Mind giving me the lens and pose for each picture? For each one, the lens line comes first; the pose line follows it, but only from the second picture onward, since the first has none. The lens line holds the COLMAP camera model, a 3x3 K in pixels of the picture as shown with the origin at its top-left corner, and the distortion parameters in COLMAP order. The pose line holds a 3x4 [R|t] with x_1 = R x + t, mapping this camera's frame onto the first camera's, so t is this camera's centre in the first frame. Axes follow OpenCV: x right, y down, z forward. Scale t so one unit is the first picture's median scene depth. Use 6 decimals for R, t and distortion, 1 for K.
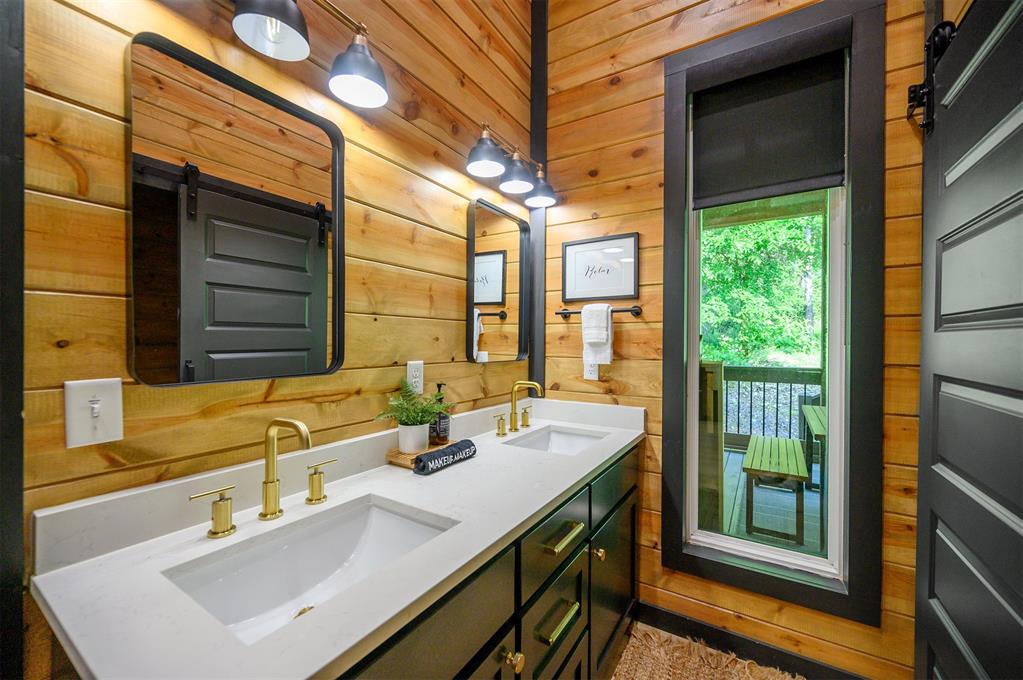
lens RADIAL K [[401.0, 0, 513.6], [0, 401.0, 343.2], [0, 0, 1]] dist [0.000708, -0.000006]
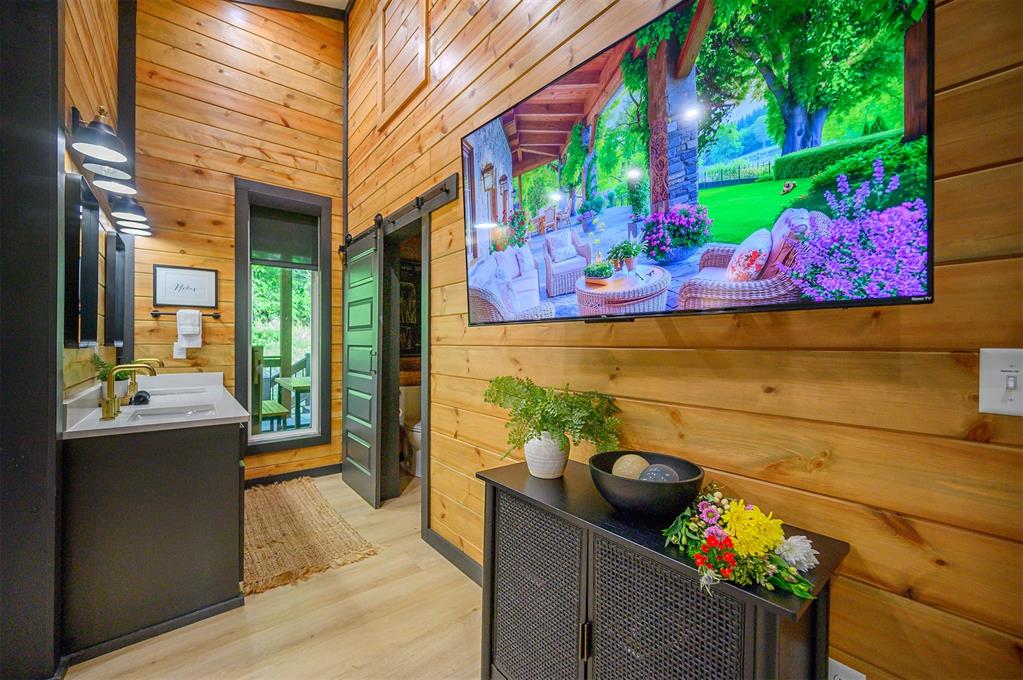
lens RADIAL K [[407.4, 0, 514.7], [0, 407.4, 342.5], [0, 0, 1]] dist [-0.000915, -0.000168]
pose [[0.322103, -0.001060, 0.946704, -0.916196], [0.002640, 0.999996, 0.000221, 0.035402], [-0.946701, 0.002428, 0.322105, -0.749366]]
